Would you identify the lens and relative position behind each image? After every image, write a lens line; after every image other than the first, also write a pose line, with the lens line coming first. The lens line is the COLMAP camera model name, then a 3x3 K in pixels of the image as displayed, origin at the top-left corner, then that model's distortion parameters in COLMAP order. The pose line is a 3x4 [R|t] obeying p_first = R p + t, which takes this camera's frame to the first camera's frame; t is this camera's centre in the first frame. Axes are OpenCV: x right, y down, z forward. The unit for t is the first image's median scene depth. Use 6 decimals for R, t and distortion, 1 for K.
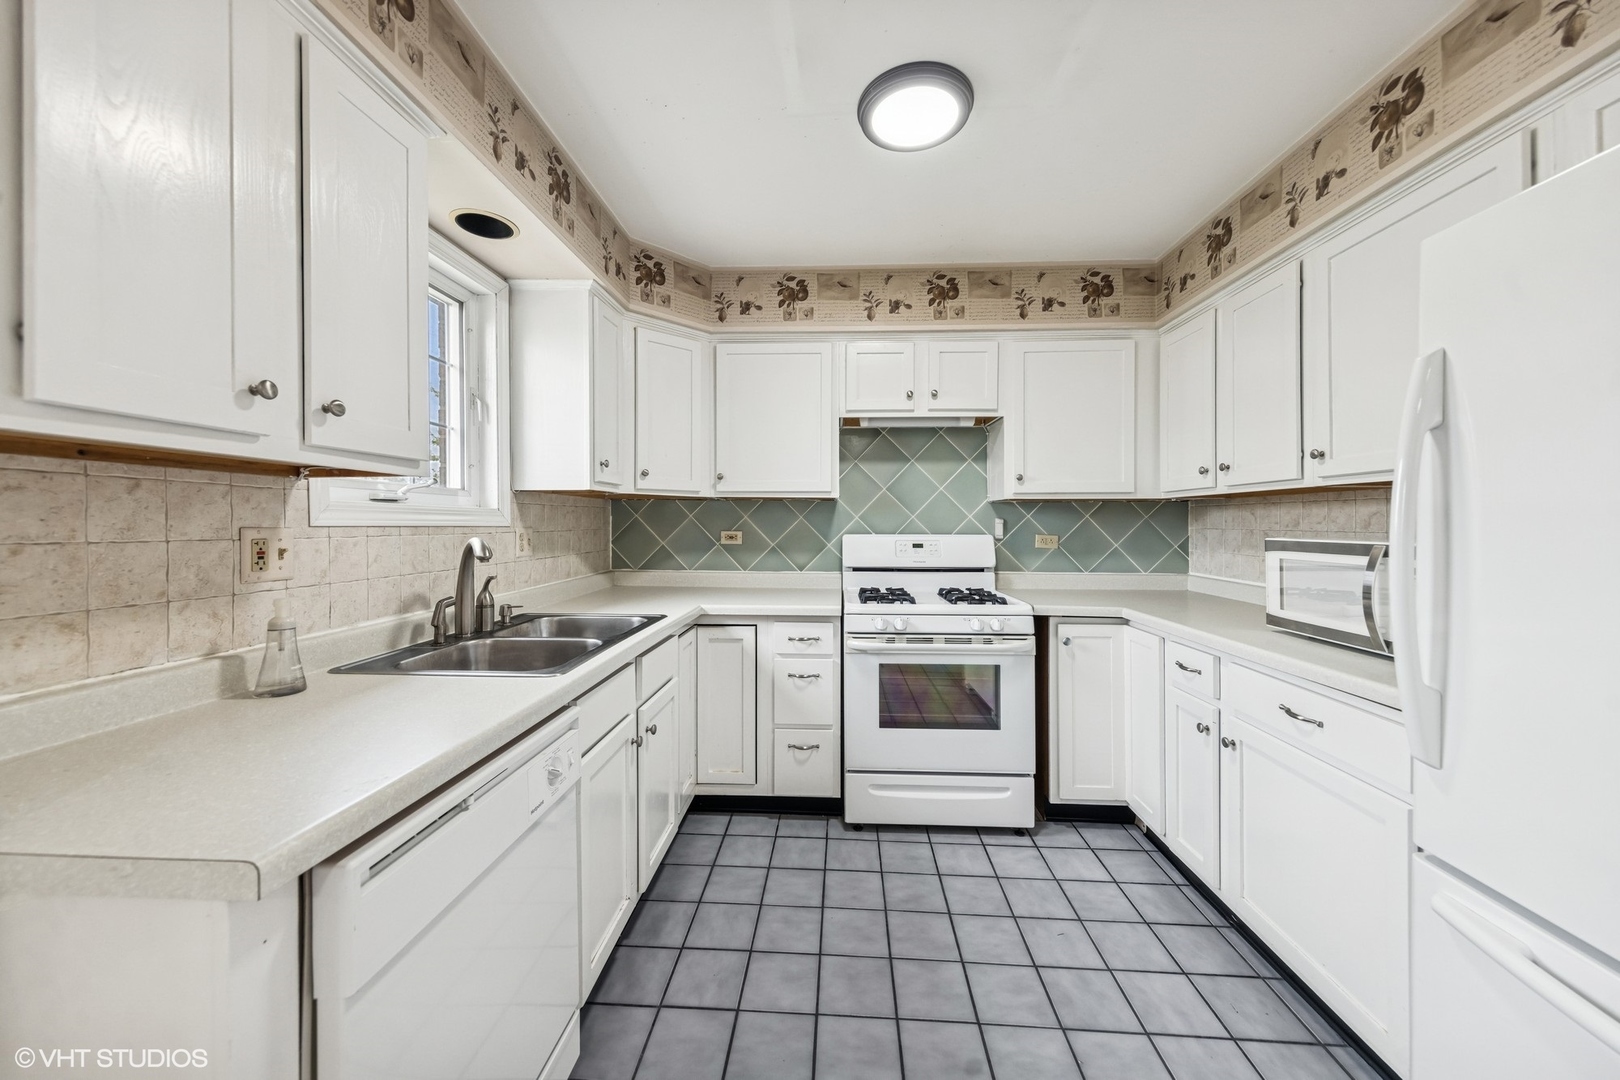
lens RADIAL K [[580.0, 0, 810.1], [0, 580.0, 521.3], [0, 0, 1]] dist [0.001218, 0.000033]
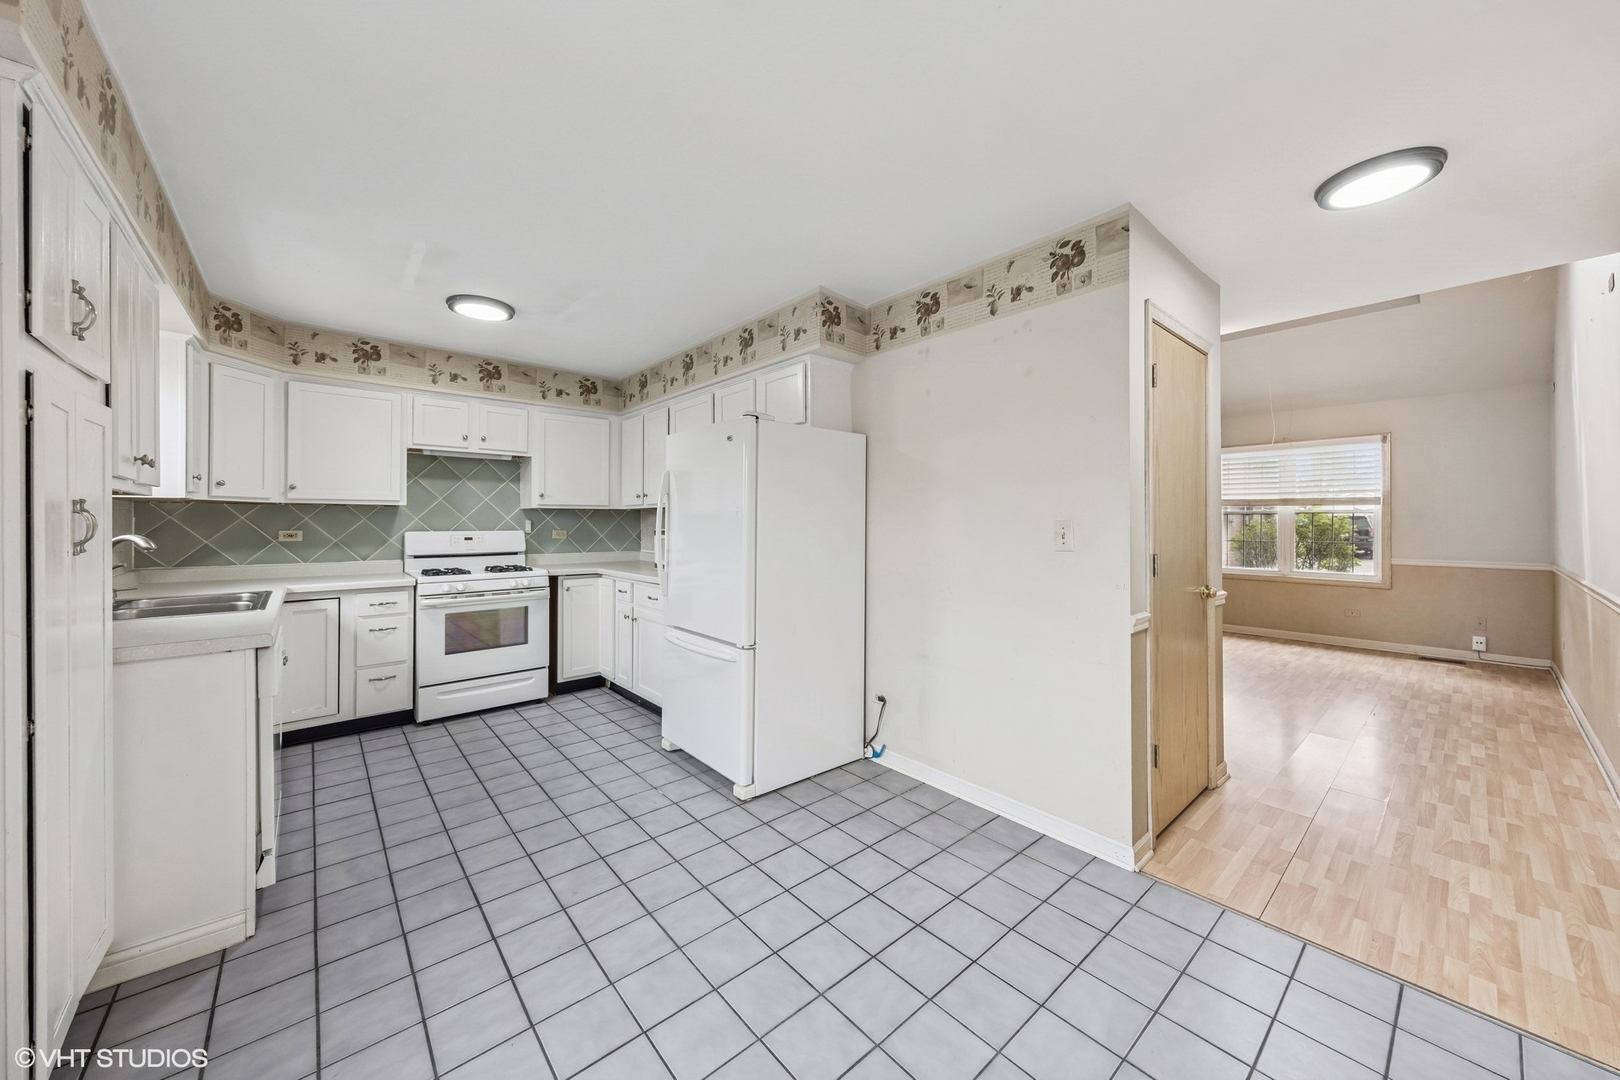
lens RADIAL K [[572.4, 0, 813.4], [0, 572.4, 515.9], [0, 0, 1]] dist [0.000828, 0.000019]
pose [[0.715963, 0.005755, 0.698114, -0.240151], [0.000583, 0.999961, -0.008840, -0.002233], [-0.698138, 0.006736, 0.715932, -0.765960]]
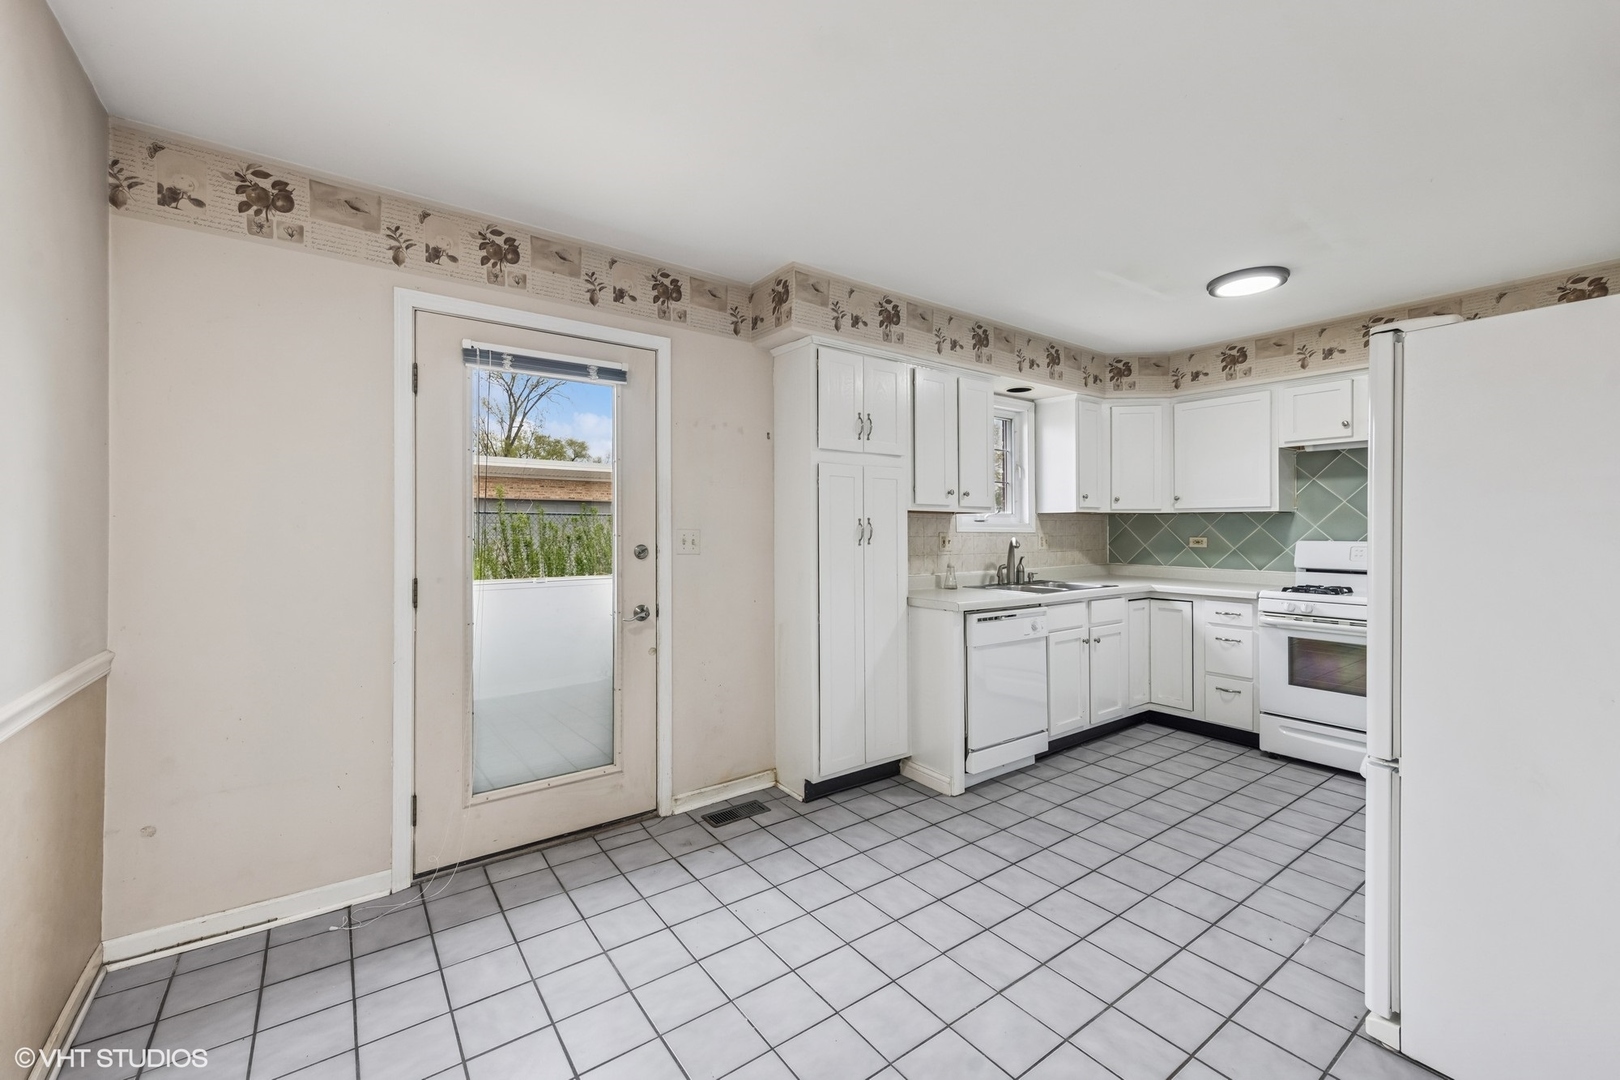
lens RADIAL K [[648.0, 0, 814.1], [0, 648.0, 527.2], [0, 0, 1]] dist [0.002292, 0.000070]
pose [[0.639746, -0.003366, -0.768579, 0.554899], [0.001066, 0.999993, -0.003492, -0.002354], [0.768586, 0.001415, 0.639745, -0.774588]]
